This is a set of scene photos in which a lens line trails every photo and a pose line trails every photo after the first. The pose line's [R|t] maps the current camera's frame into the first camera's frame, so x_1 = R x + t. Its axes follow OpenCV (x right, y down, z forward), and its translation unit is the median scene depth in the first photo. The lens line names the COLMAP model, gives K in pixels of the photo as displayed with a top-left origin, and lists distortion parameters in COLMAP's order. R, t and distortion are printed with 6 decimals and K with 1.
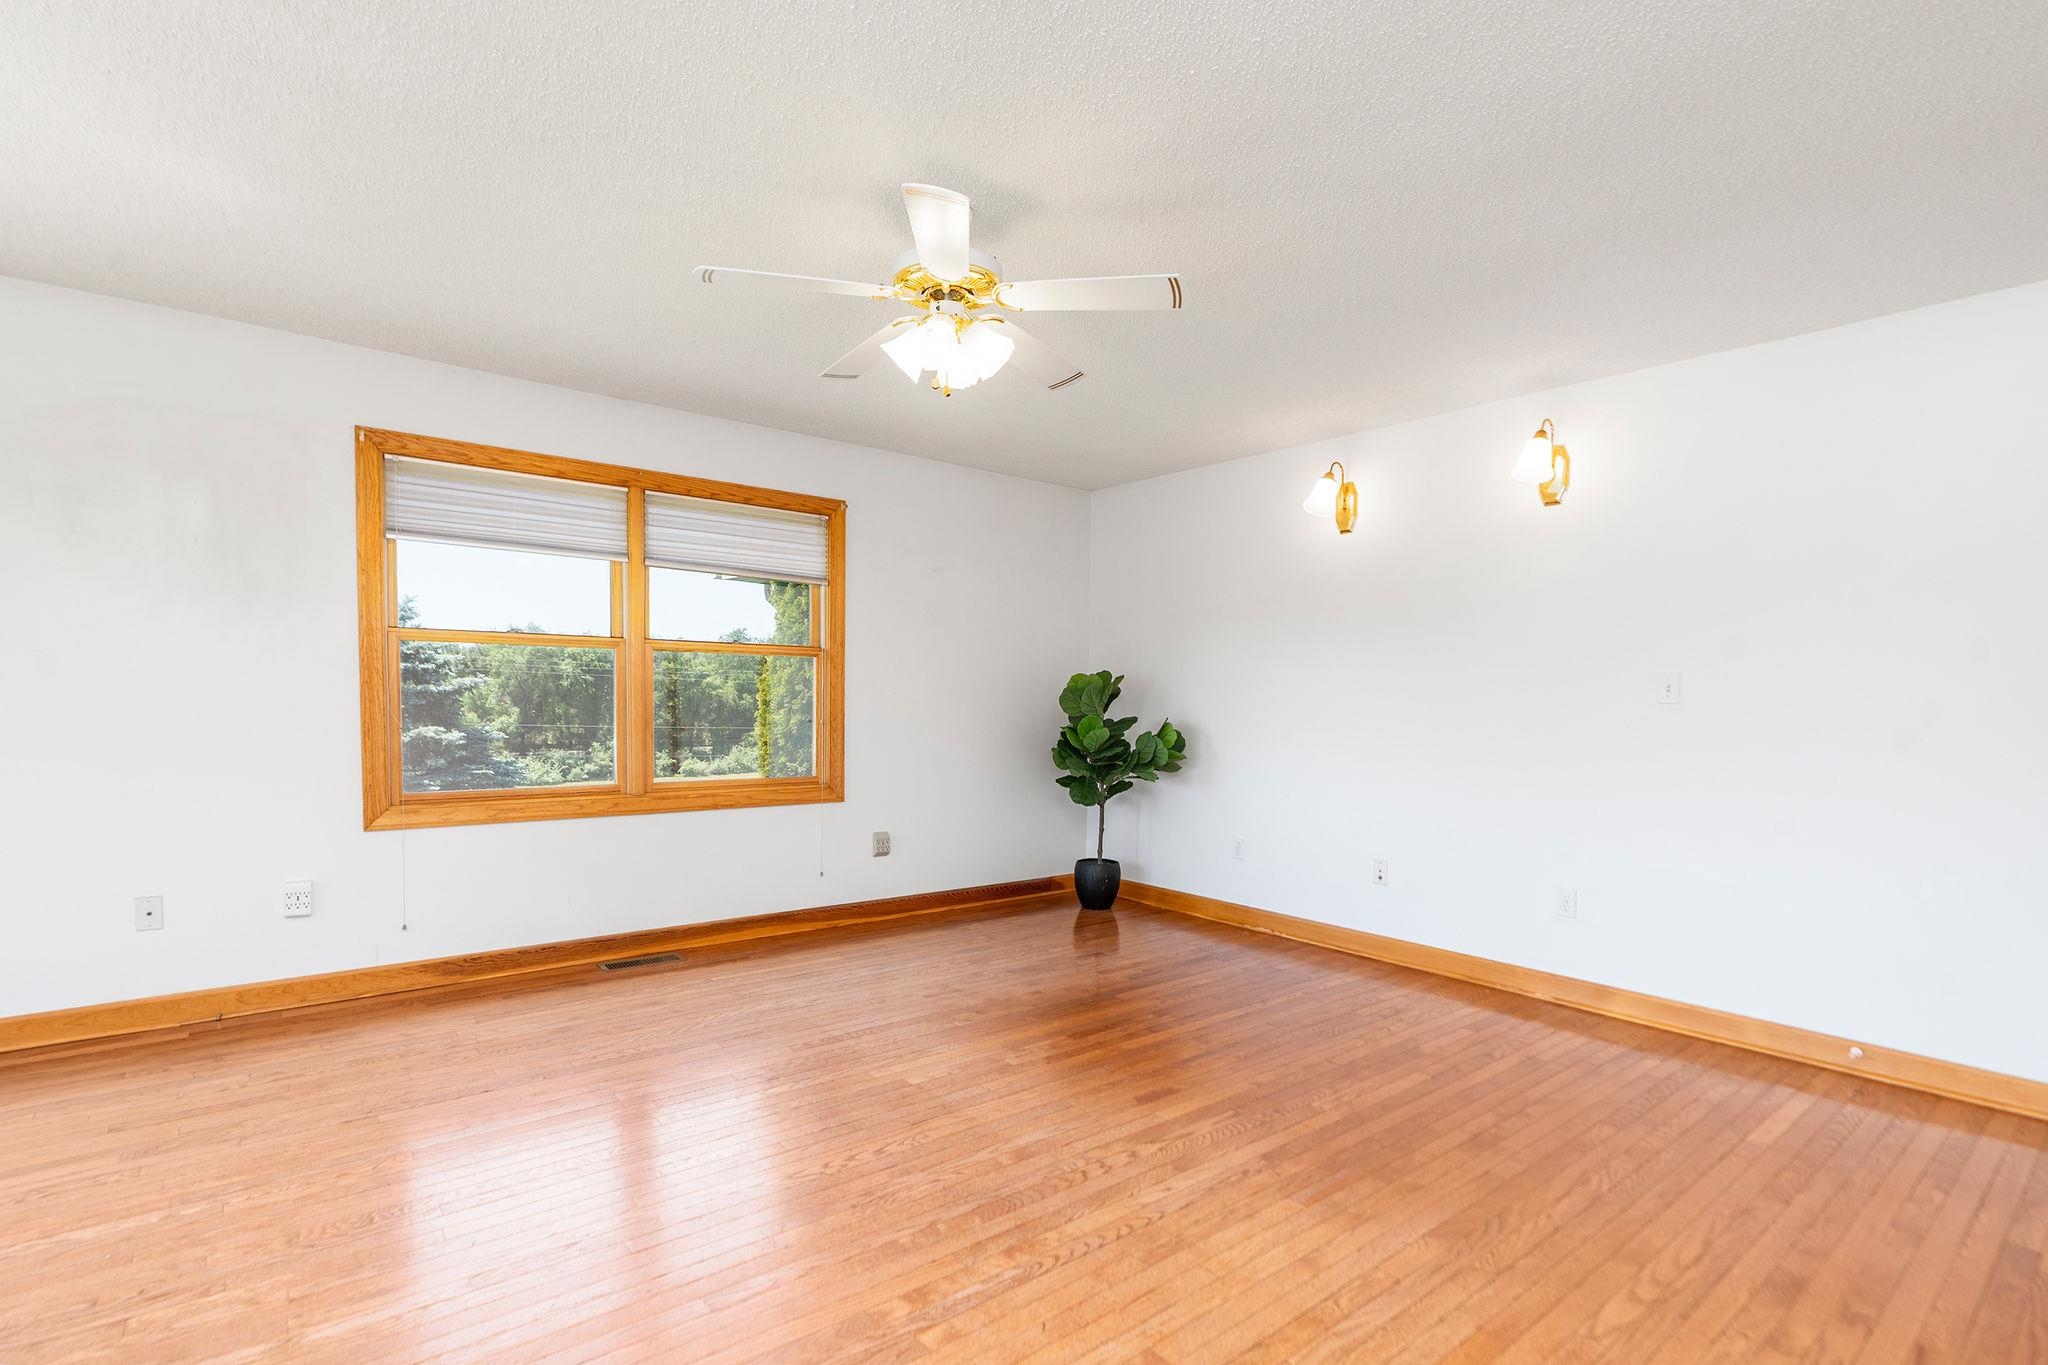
lens RADIAL K [[979.4, 0, 1026.1], [0, 979.4, 700.3], [0, 0, 1]] dist [0.004376, 0.000595]
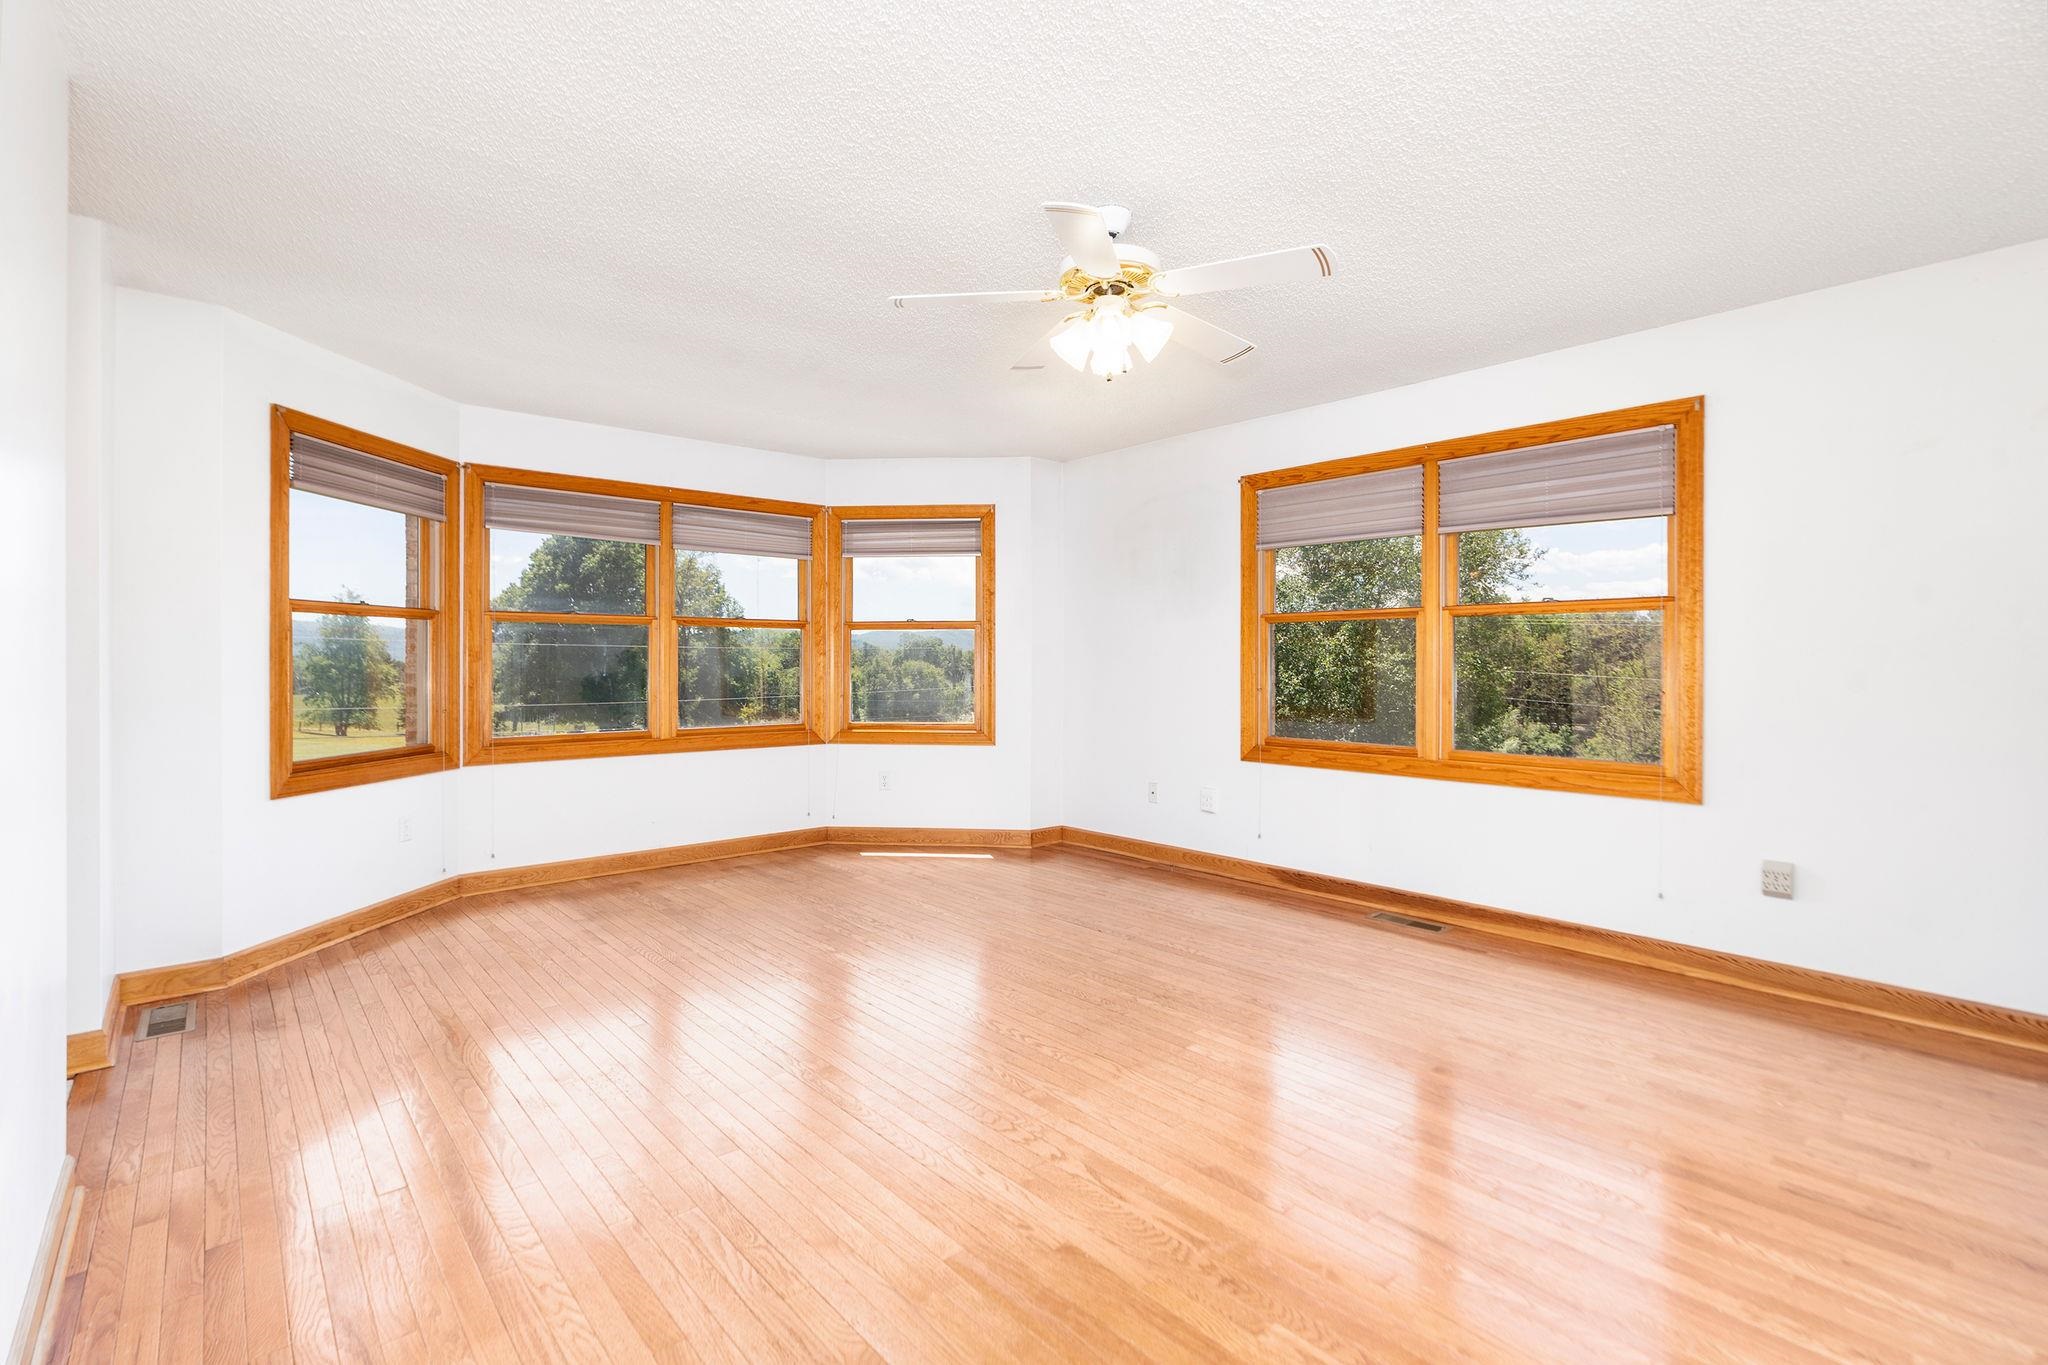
lens RADIAL K [[950.6, 0, 1005.1], [0, 950.6, 675.4], [0, 0, 1]] dist [0.004479, 0.000700]
pose [[0.014244, -0.001278, -0.999898, 0.806990], [0.001054, 0.999999, -0.001263, 0.014246], [0.999898, -0.001036, 0.014245, 0.765522]]
